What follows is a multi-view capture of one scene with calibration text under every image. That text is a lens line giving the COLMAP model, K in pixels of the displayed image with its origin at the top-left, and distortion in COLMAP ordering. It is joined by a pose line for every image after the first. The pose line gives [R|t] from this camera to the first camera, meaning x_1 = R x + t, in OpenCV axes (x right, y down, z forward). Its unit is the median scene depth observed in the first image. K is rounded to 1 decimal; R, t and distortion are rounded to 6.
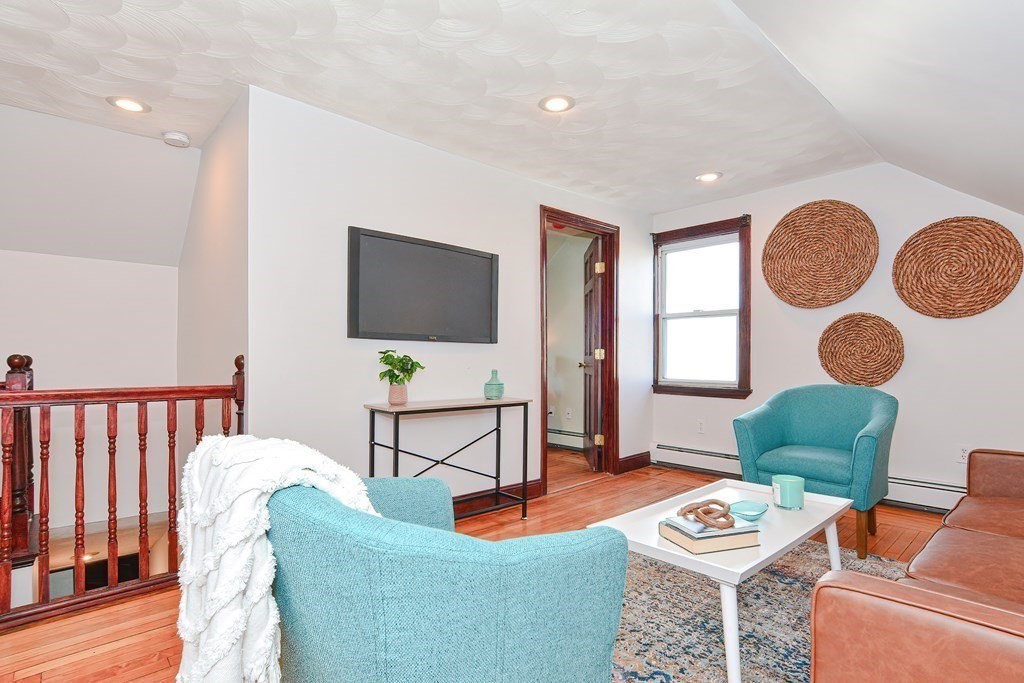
lens RADIAL K [[516.3, 0, 513.0], [0, 516.3, 344.8], [0, 0, 1]] dist [-0.002630, -0.000816]
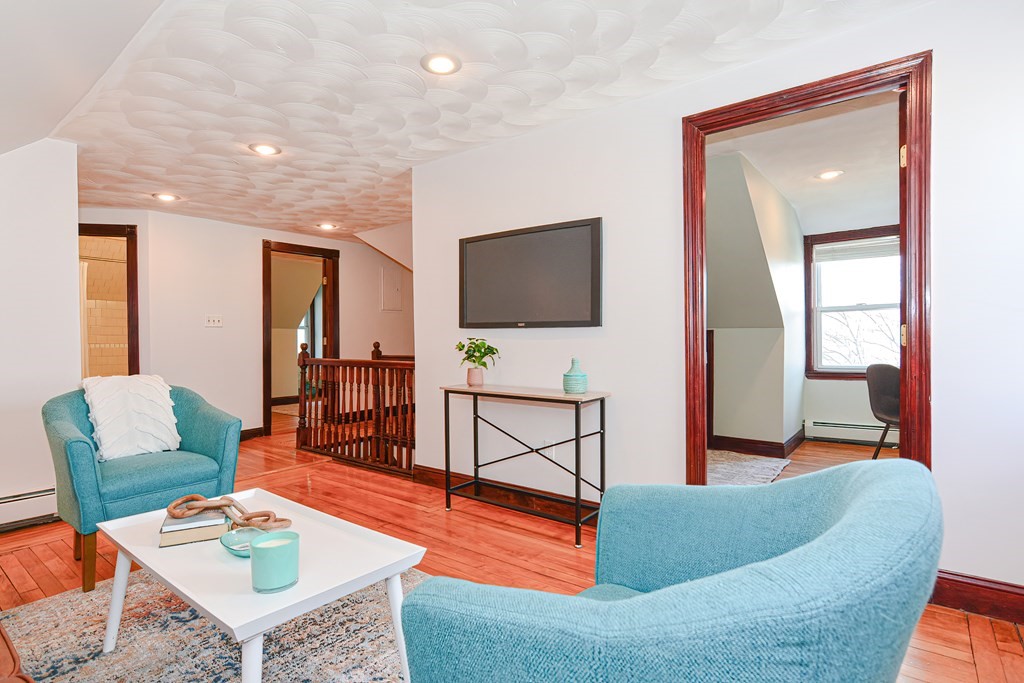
lens RADIAL K [[516.3, 0, 510.8], [0, 516.3, 342.3], [0, 0, 1]] dist [-0.002630, -0.000816]
pose [[0.170299, -0.004652, -0.985381, 0.822625], [0.024473, 0.999700, -0.000490, 0.020528], [0.985089, -0.024032, 0.170362, 0.798704]]
